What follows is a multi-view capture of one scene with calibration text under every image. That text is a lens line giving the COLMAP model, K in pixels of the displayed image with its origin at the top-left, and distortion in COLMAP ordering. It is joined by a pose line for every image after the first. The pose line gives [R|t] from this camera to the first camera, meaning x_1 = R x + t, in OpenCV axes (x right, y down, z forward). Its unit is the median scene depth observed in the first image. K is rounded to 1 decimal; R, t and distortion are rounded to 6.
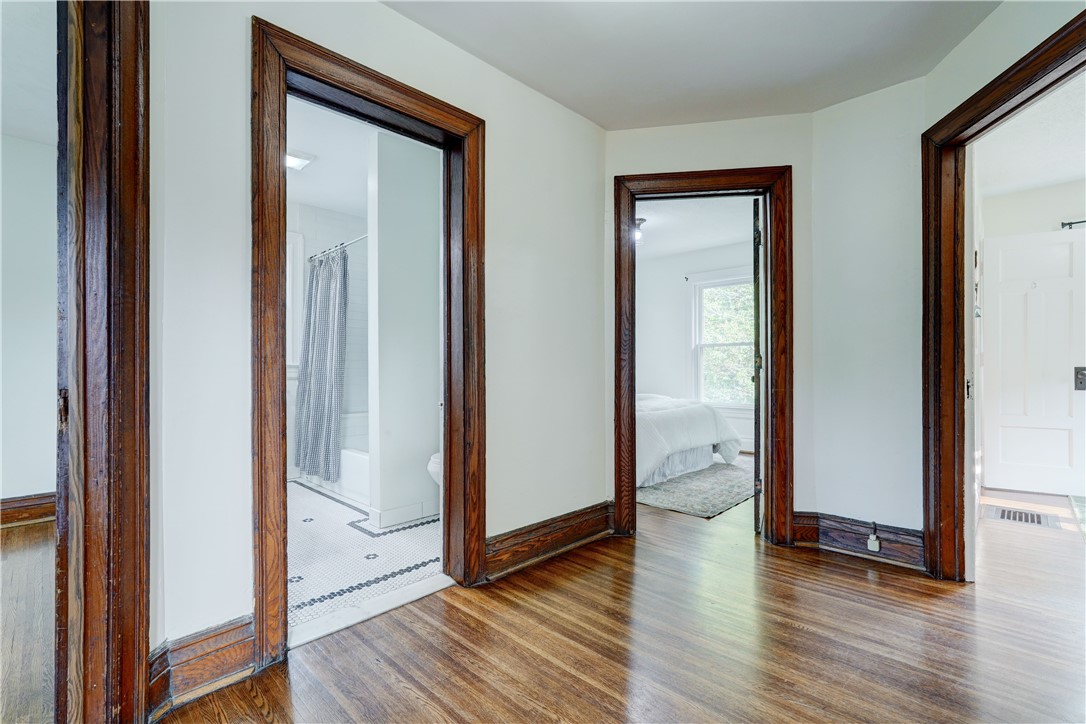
lens RADIAL K [[492.3, 0, 544.9], [0, 492.3, 364.0], [0, 0, 1]] dist [-0.002962, 0.000971]
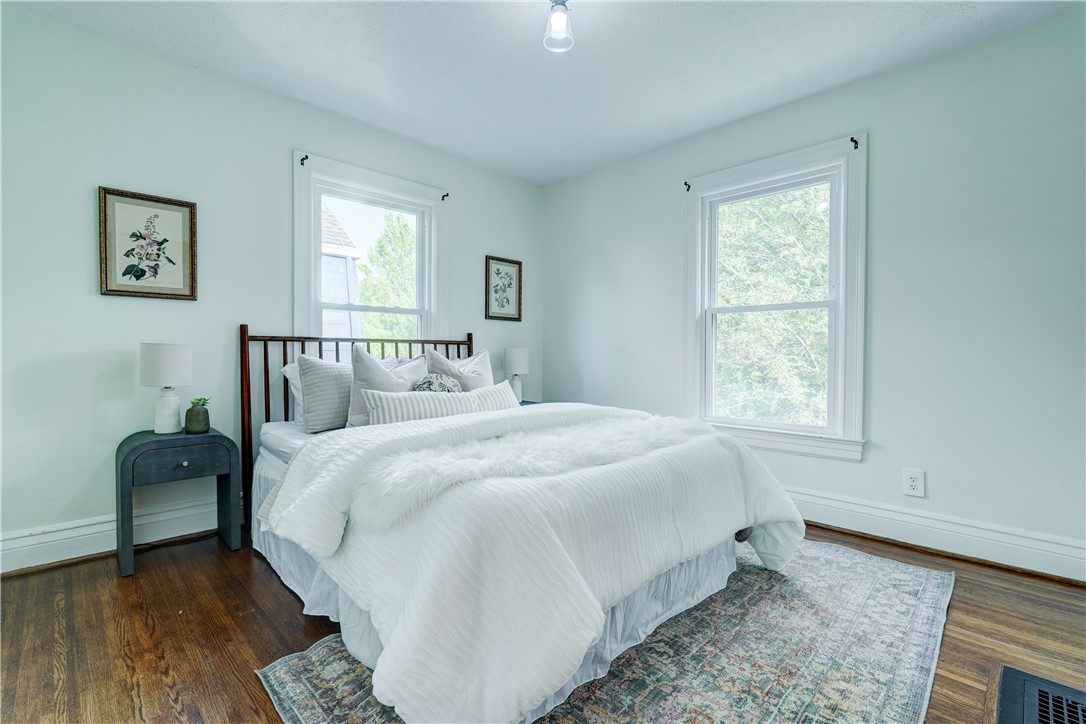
lens RADIAL K [[492.3, 0, 544.9], [0, 492.3, 364.0], [0, 0, 1]] dist [-0.002962, 0.000971]
pose [[0.999693, 0.004889, -0.024301, 0.180548], [-0.004218, 0.999610, 0.027593, 0.005890], [0.024427, -0.027482, 0.999324, 0.561126]]
